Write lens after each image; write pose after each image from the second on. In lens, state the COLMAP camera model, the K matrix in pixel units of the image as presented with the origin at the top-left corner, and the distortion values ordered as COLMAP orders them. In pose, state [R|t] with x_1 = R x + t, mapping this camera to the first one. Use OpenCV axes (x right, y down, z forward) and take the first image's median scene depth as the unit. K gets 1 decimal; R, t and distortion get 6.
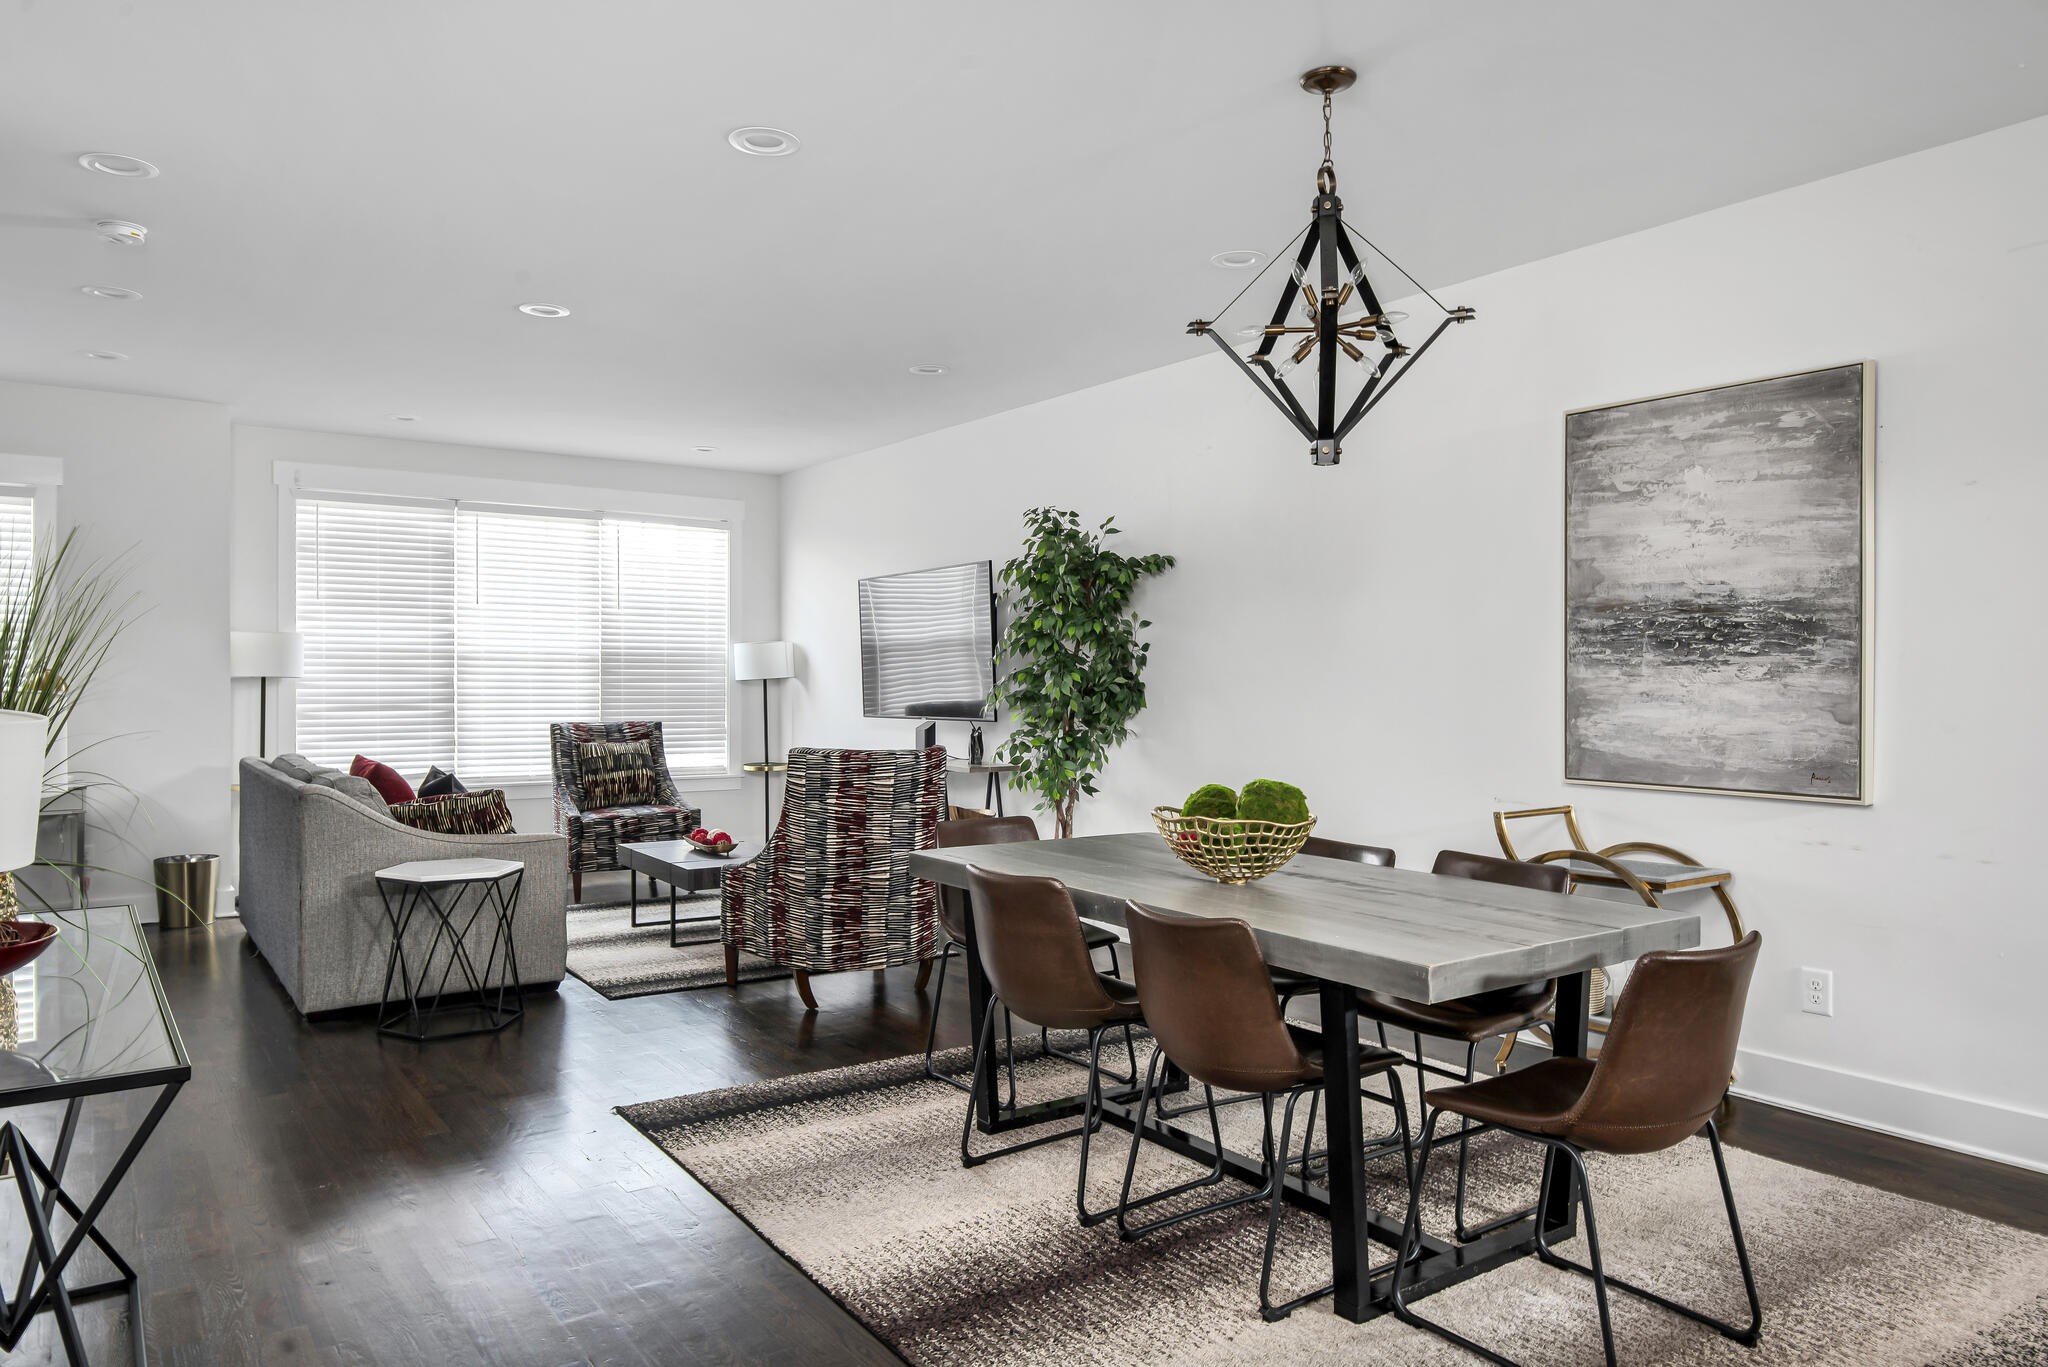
lens RADIAL K [[1304.1, 0, 1026.7], [0, 1304.1, 720.1], [0, 0, 1]] dist [0.078853, -0.132194]
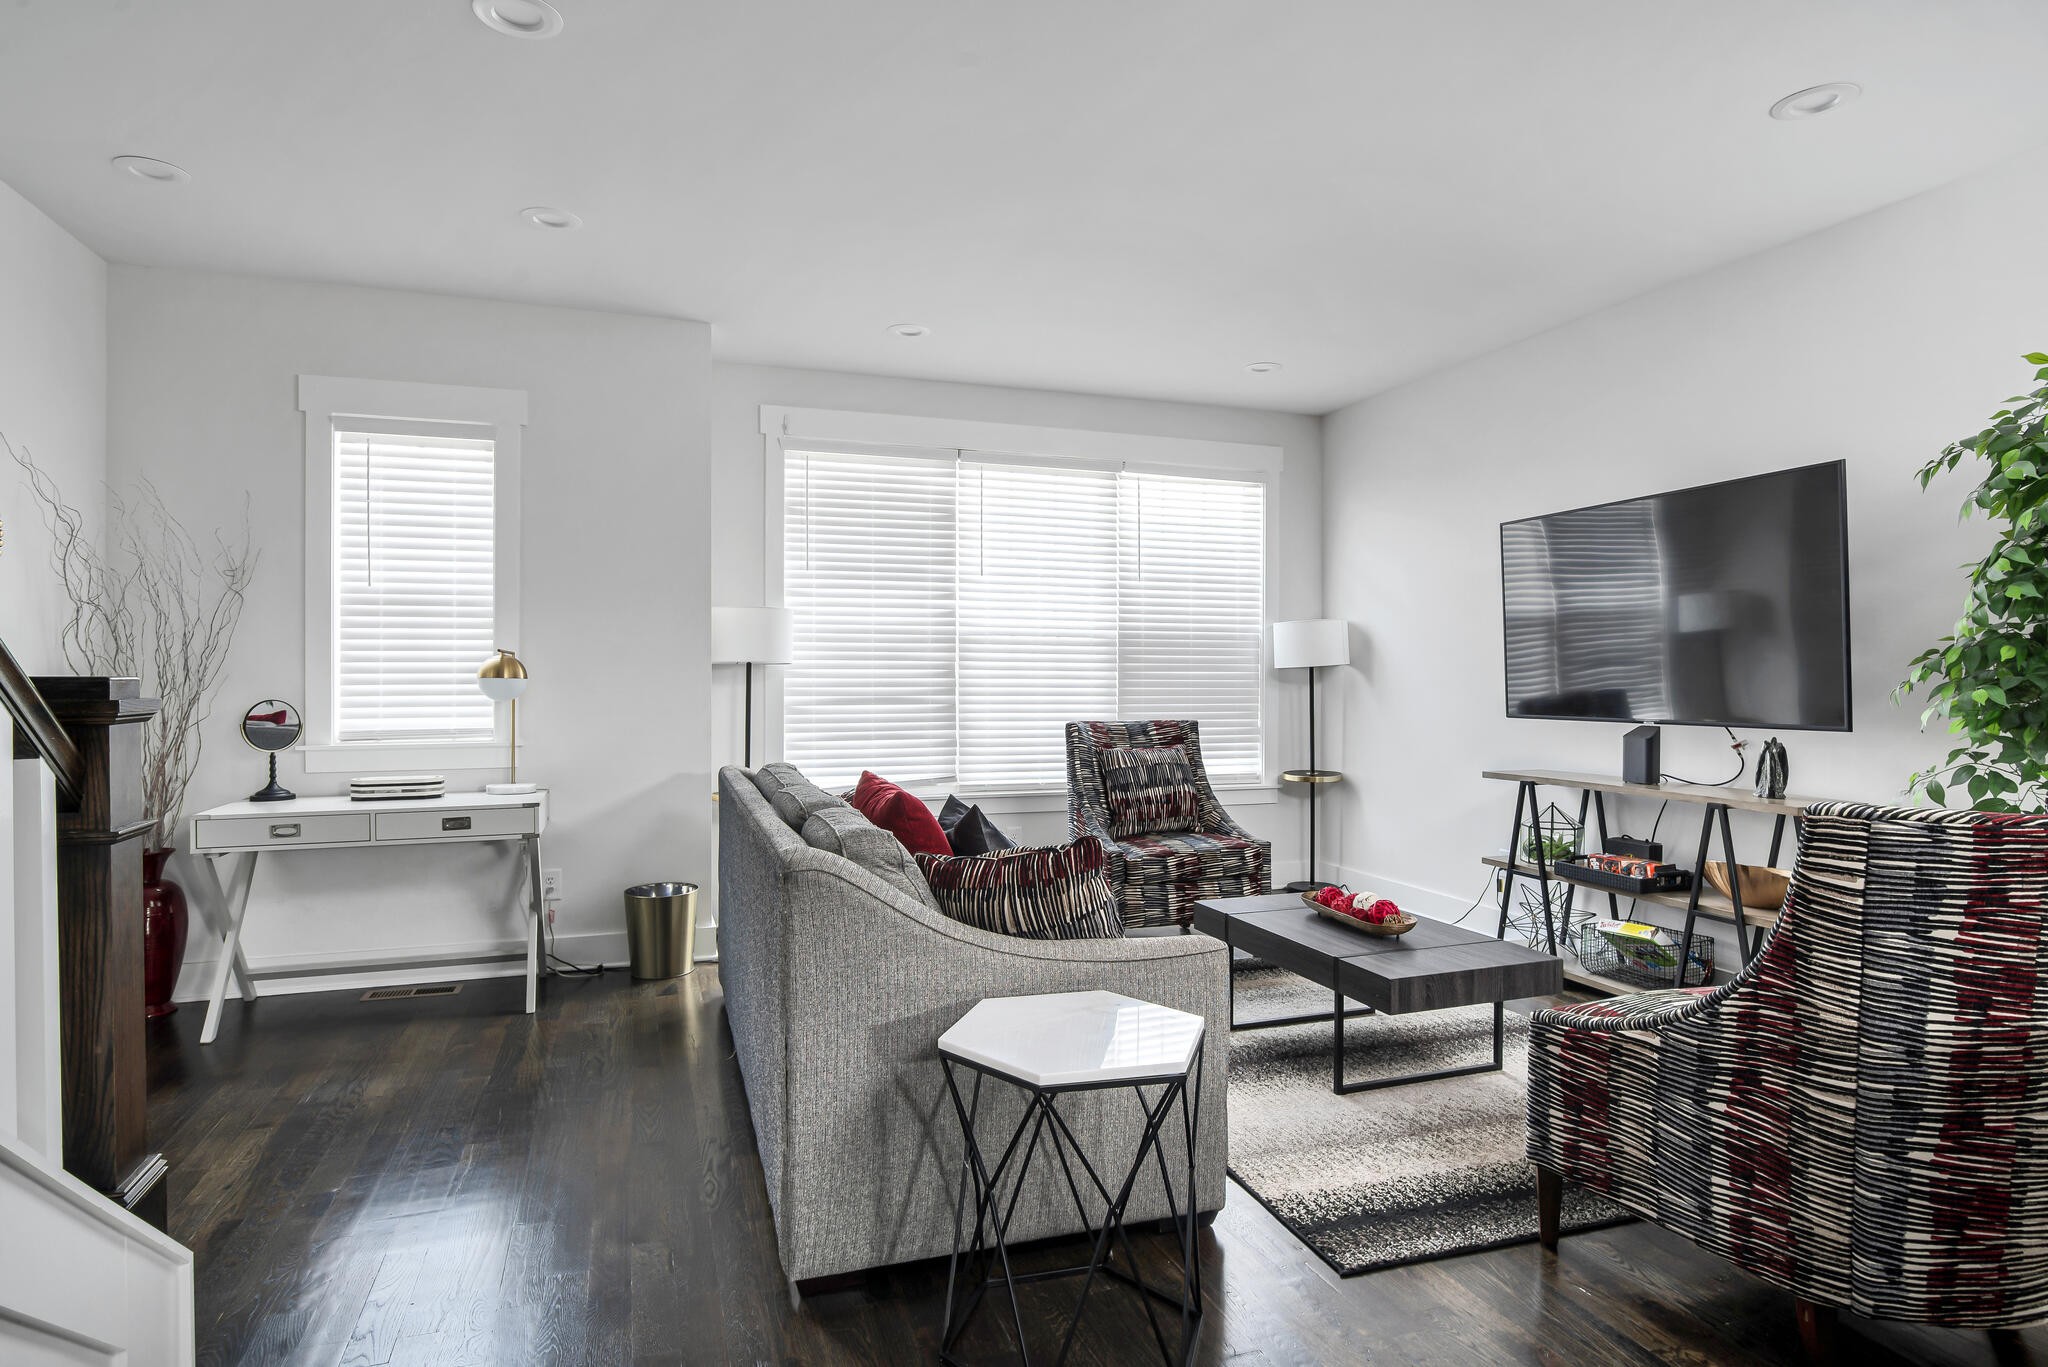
lens RADIAL K [[1074.9, 0, 1024.0], [0, 1074.9, 683.5], [0, 0, 1]] dist [-0.113626, 0.000150]
pose [[0.959795, 0.002385, -0.280692, -0.209282], [-0.009972, 0.999622, -0.025607, -0.004450], [0.280525, 0.027377, 0.959456, 0.378920]]
